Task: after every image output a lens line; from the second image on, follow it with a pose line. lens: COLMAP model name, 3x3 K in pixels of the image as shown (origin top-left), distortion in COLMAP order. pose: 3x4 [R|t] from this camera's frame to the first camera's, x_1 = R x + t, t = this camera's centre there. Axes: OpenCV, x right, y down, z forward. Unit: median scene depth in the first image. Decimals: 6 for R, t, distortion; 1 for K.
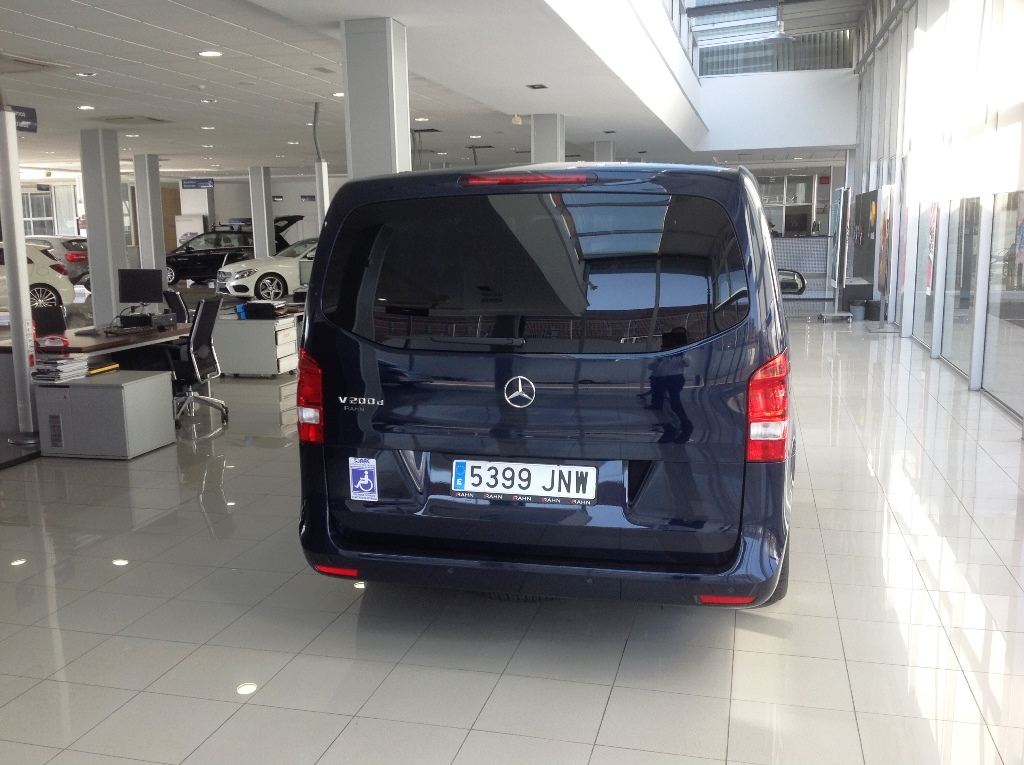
lens RADIAL K [[981.6, 0, 519.2], [0, 981.6, 377.3], [0, 0, 1]] dist [0.145871, -0.363296]
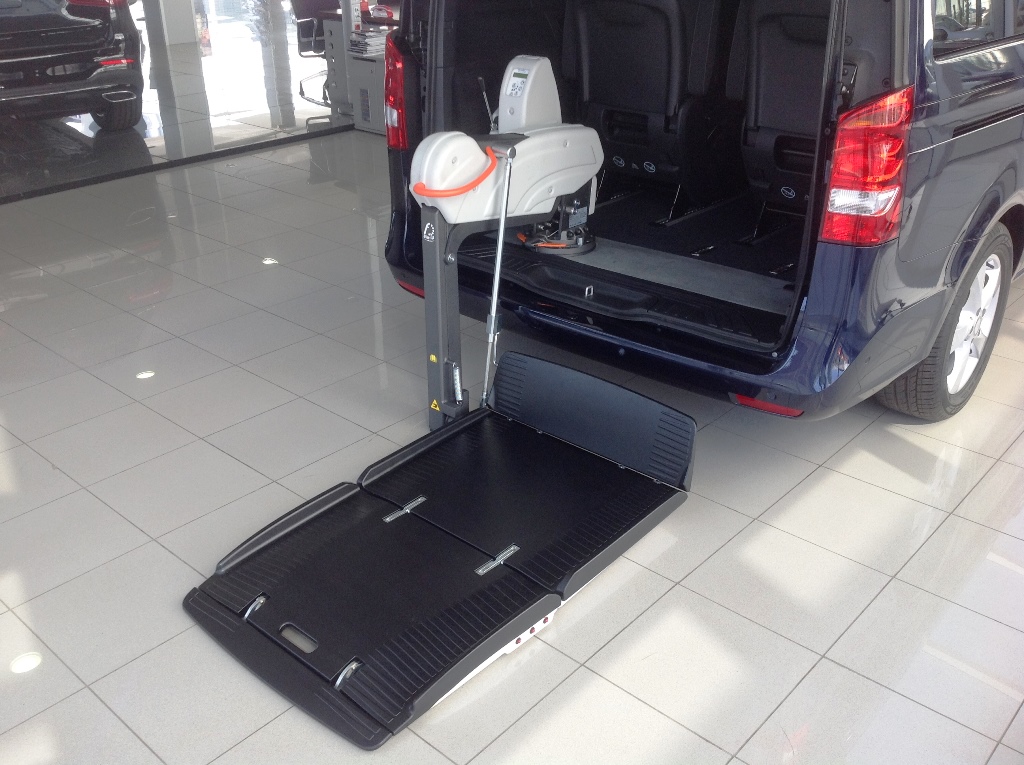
lens RADIAL K [[990.0, 0, 499.4], [0, 990.0, 413.9], [0, 0, 1]] dist [0.128795, -0.359173]
pose [[0.882312, 0.224198, -0.413837, 0.094654], [-0.075782, 0.935458, 0.345218, -0.009202], [0.464524, -0.273228, 0.842356, 0.057130]]
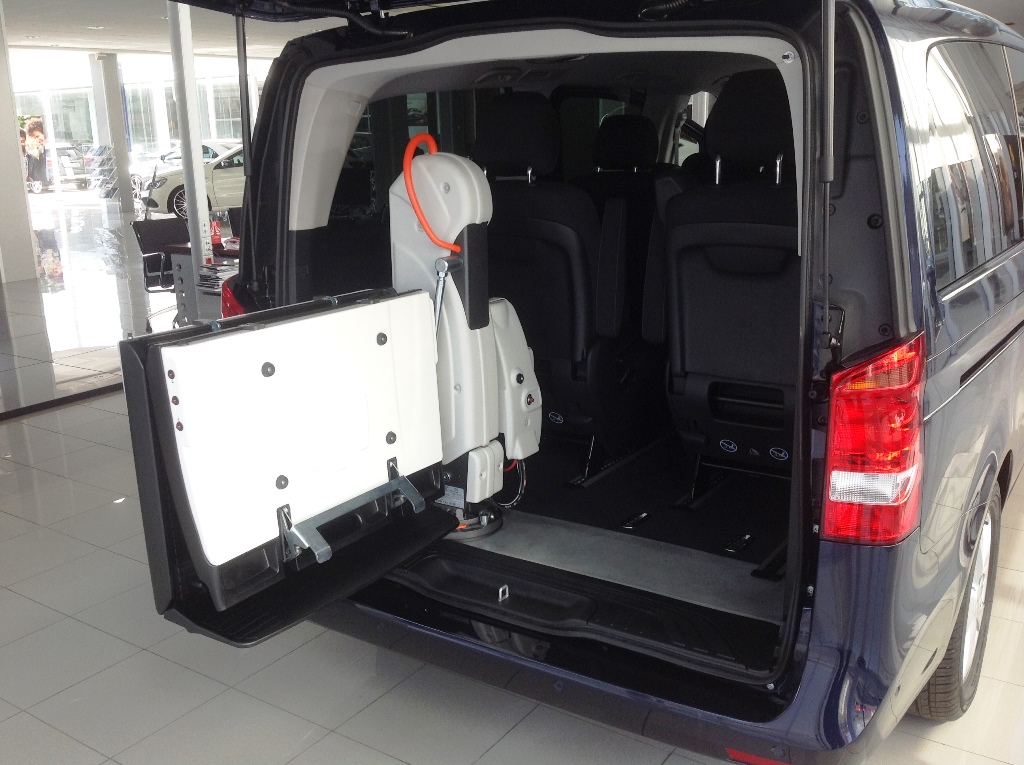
lens RADIAL K [[997.1, 0, 513.5], [0, 997.1, 393.1], [0, 0, 1]] dist [0.126689, -0.362774]
pose [[0.942842, 0.080213, -0.323441, 0.064000], [-0.043134, 0.991808, 0.120231, -0.014307], [0.330435, -0.099408, 0.938579, 0.113304]]
